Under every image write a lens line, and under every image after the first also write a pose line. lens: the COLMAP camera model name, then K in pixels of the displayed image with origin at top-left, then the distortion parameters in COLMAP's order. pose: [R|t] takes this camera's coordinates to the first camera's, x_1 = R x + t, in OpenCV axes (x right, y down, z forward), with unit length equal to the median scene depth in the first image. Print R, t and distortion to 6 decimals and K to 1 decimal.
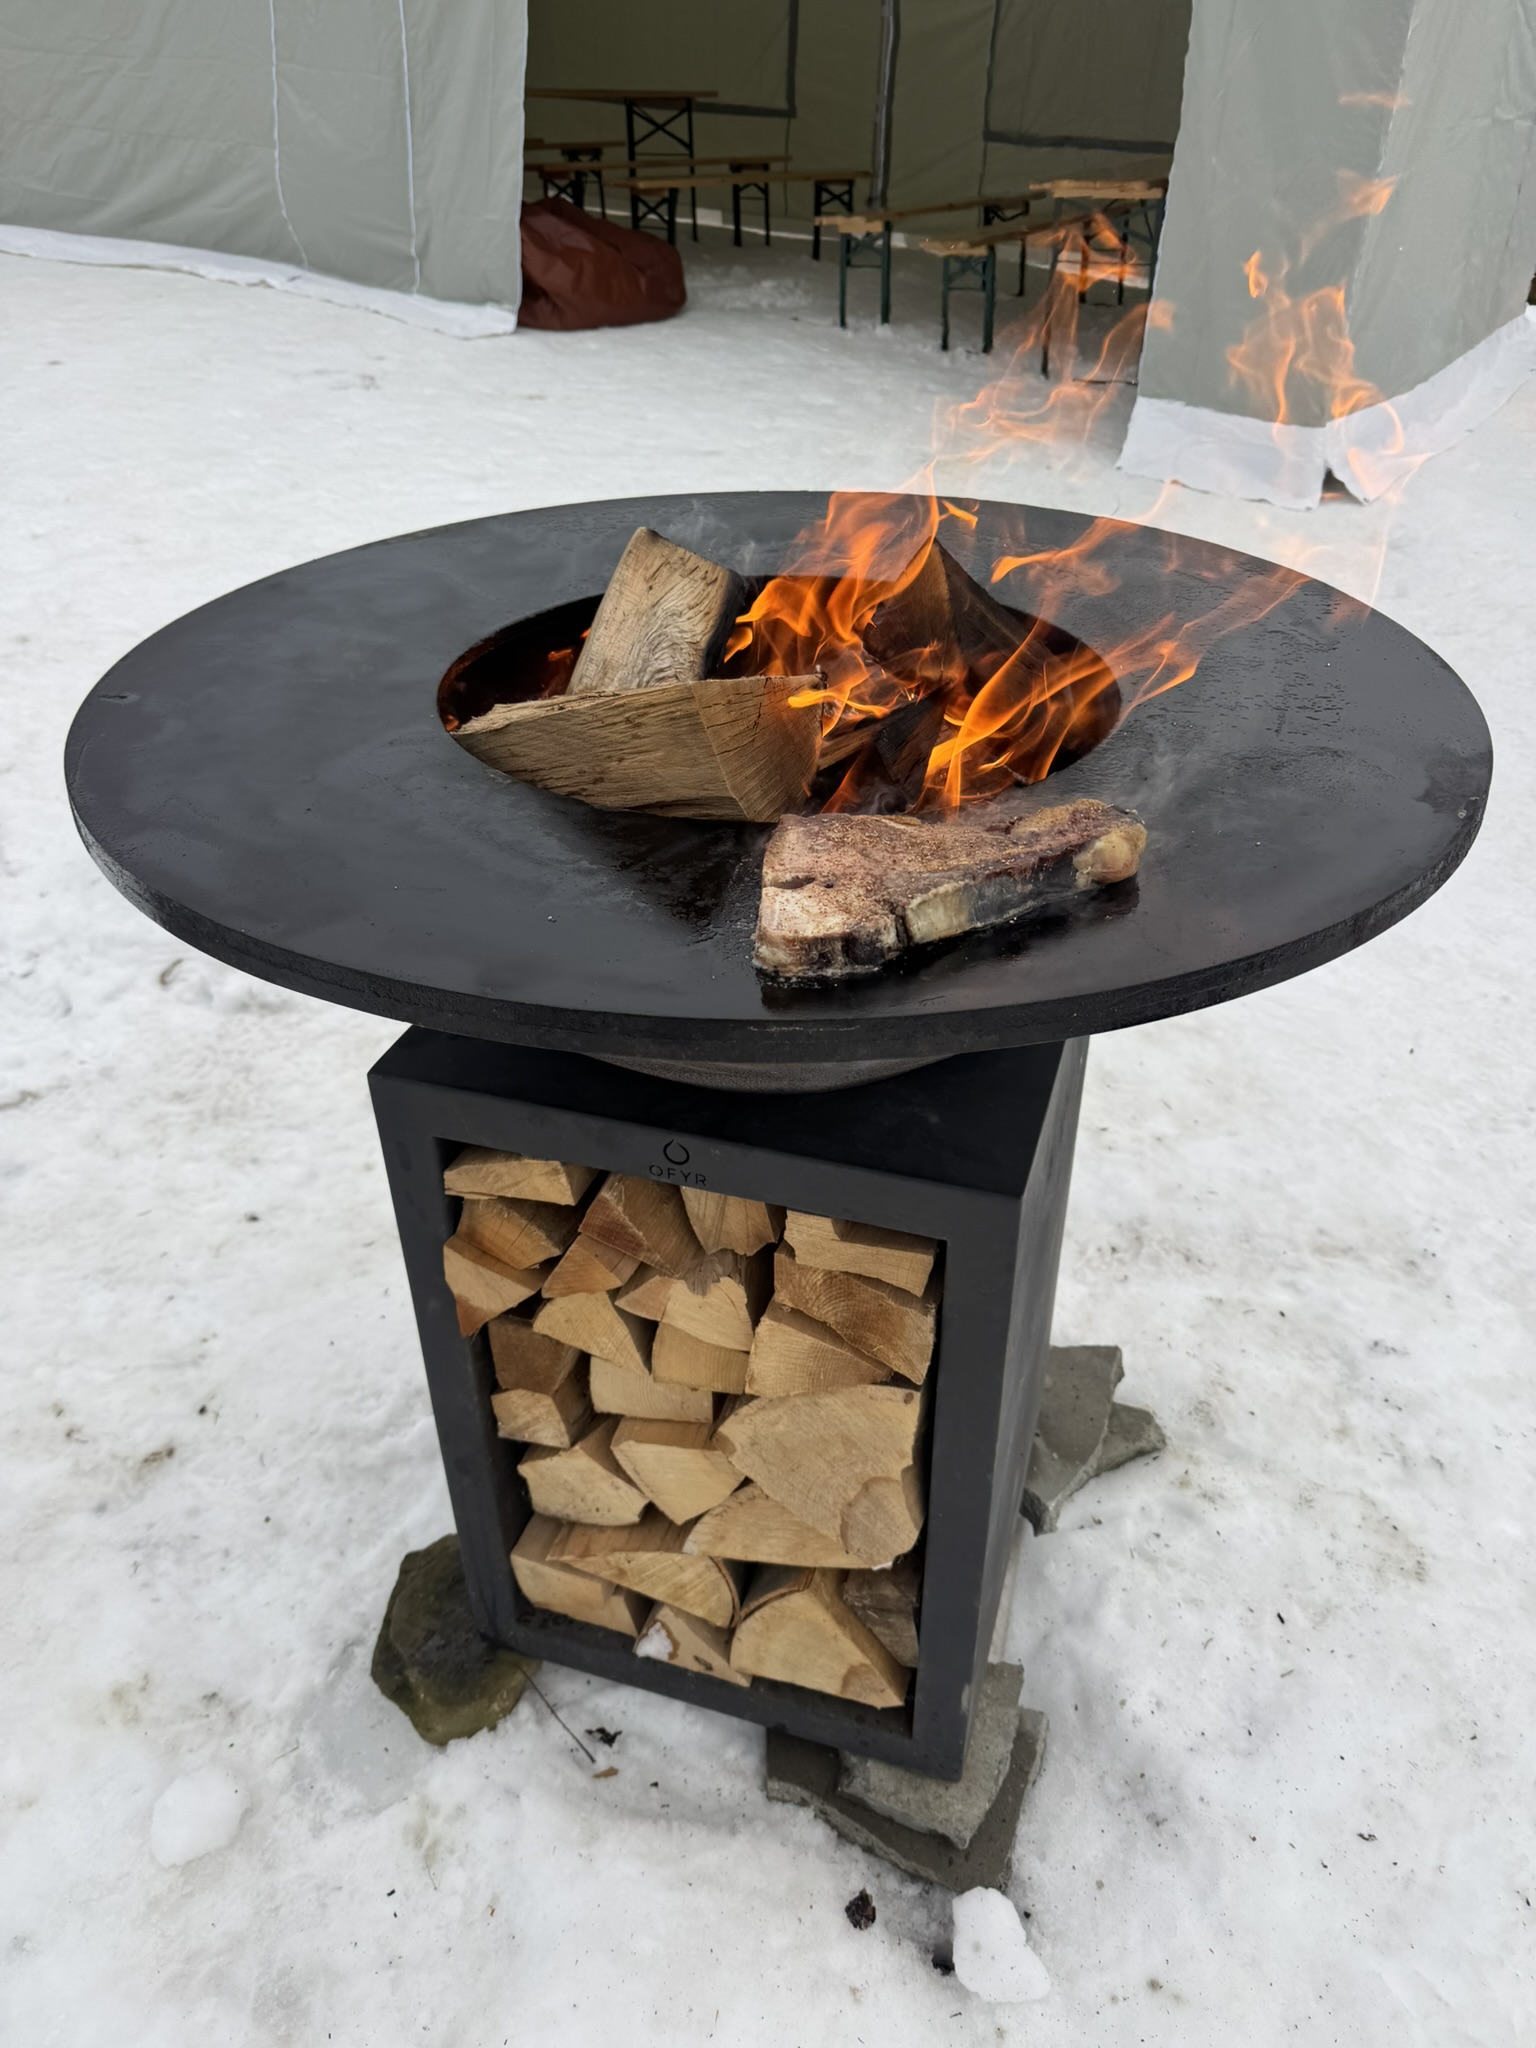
lens RADIAL K [[1404.2, 0, 768.0], [0, 1404.2, 1024.0], [0, 0, 1]] dist [0.038397, -0.080609]
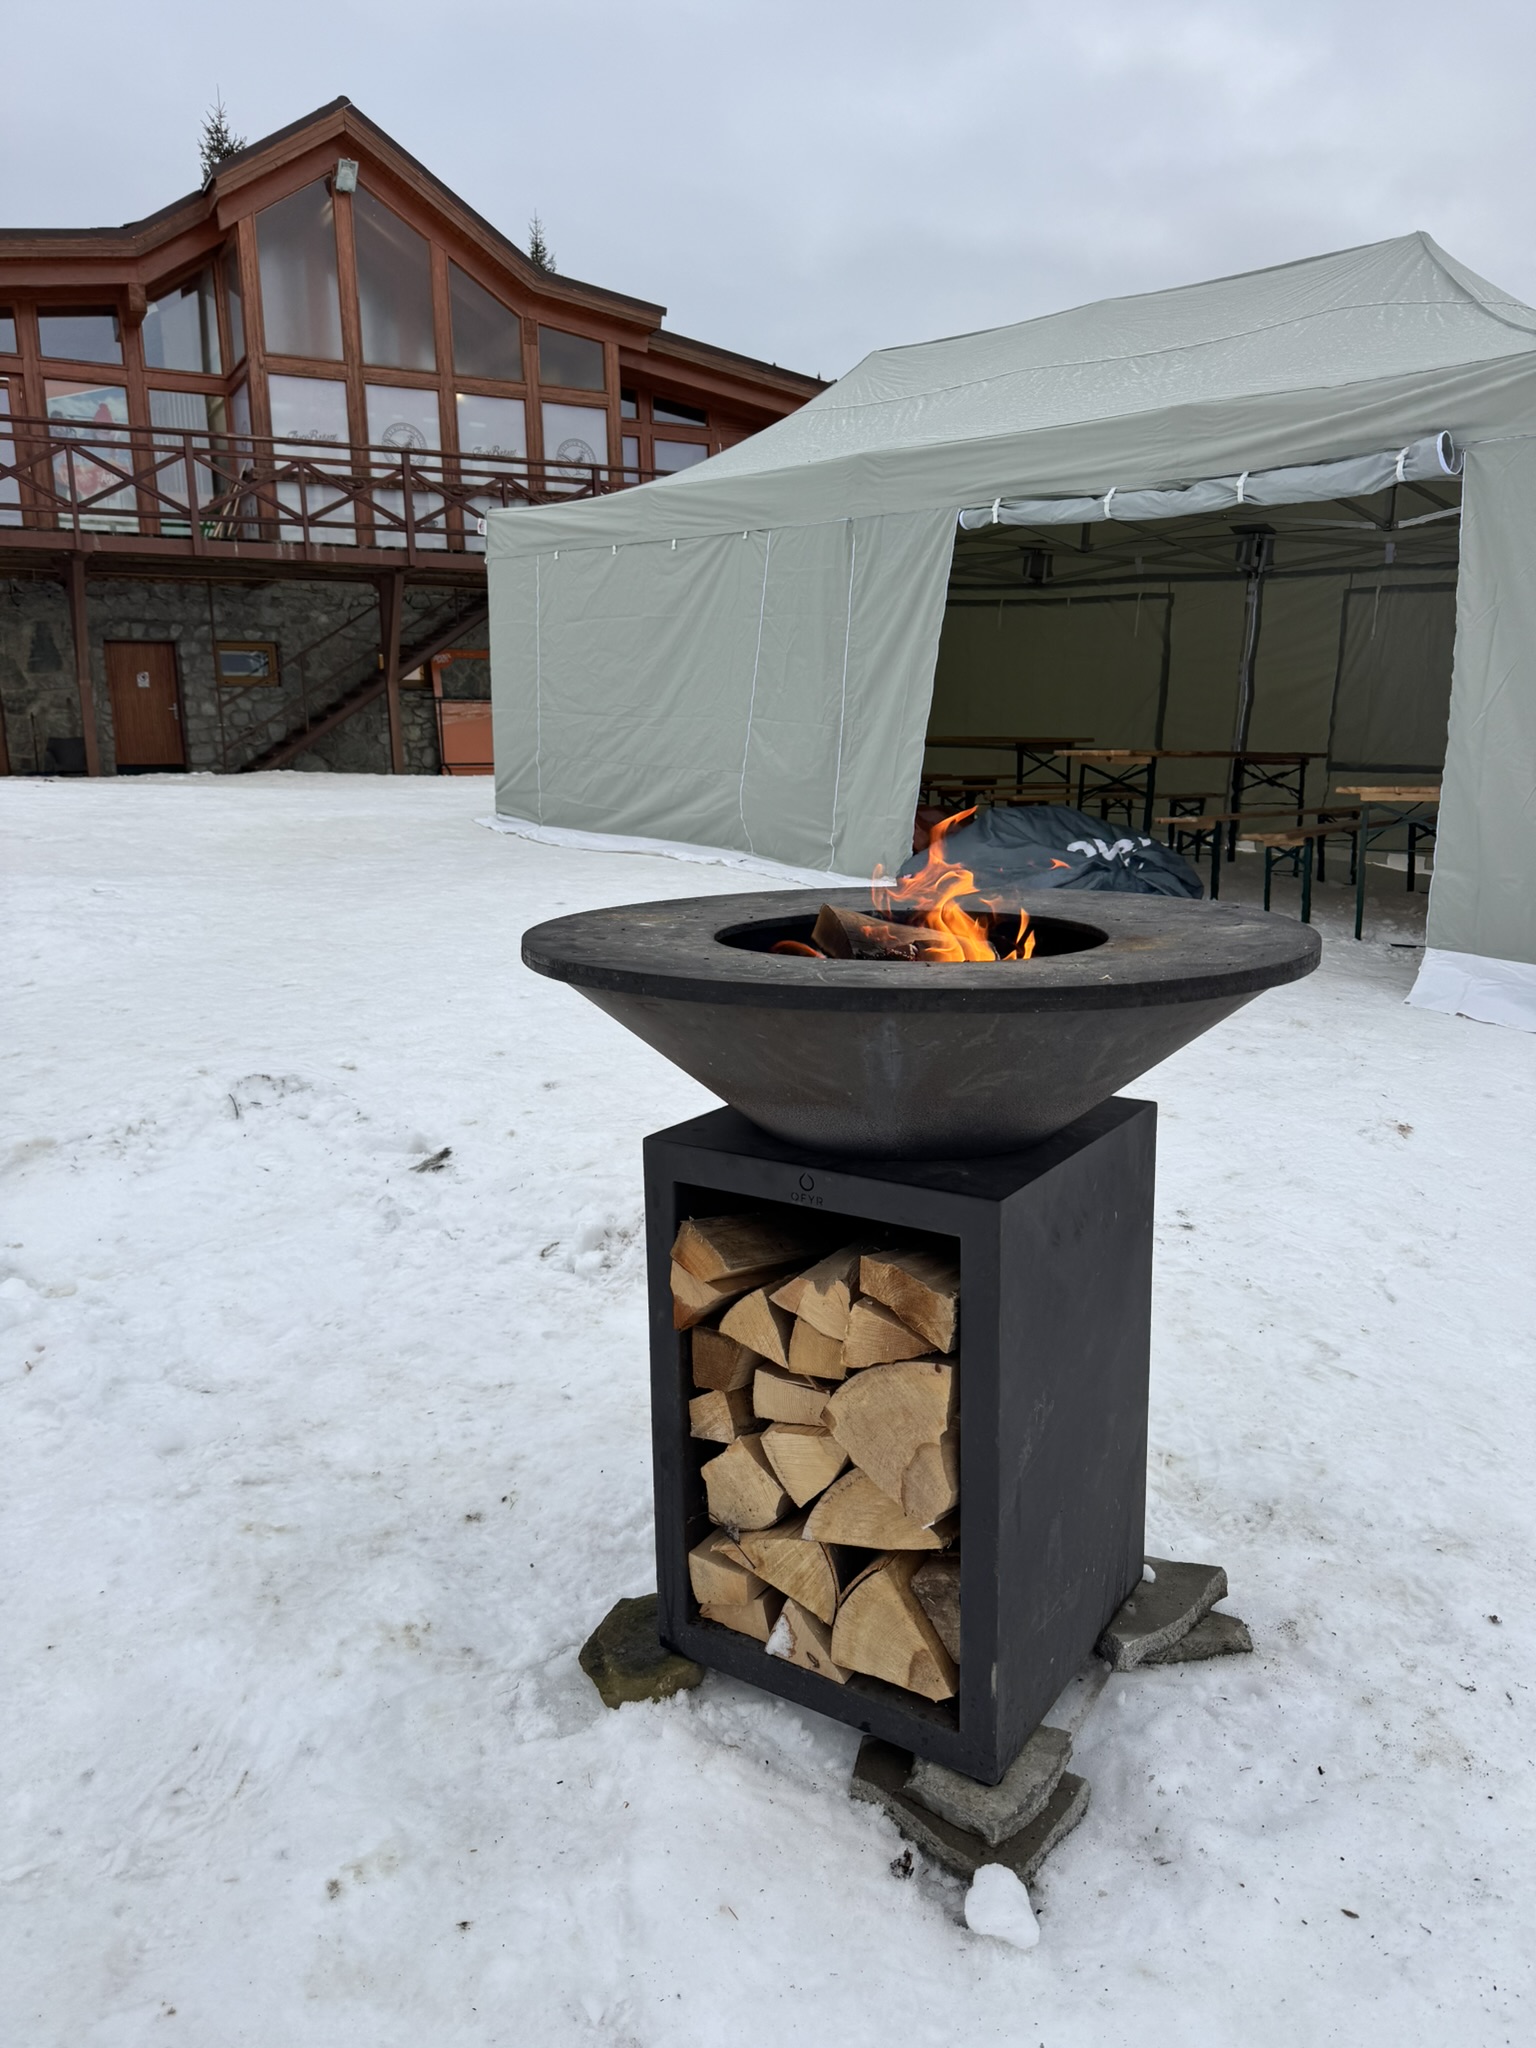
lens RADIAL K [[1431.7, 0, 768.0], [0, 1431.7, 1024.0], [0, 0, 1]] dist [0.056113, -0.180928]
pose [[0.958847, 0.041581, -0.280861, 0.261563], [-0.149658, 0.914655, -0.375513, 0.413366], [0.241277, 0.402092, 0.883237, -0.425940]]
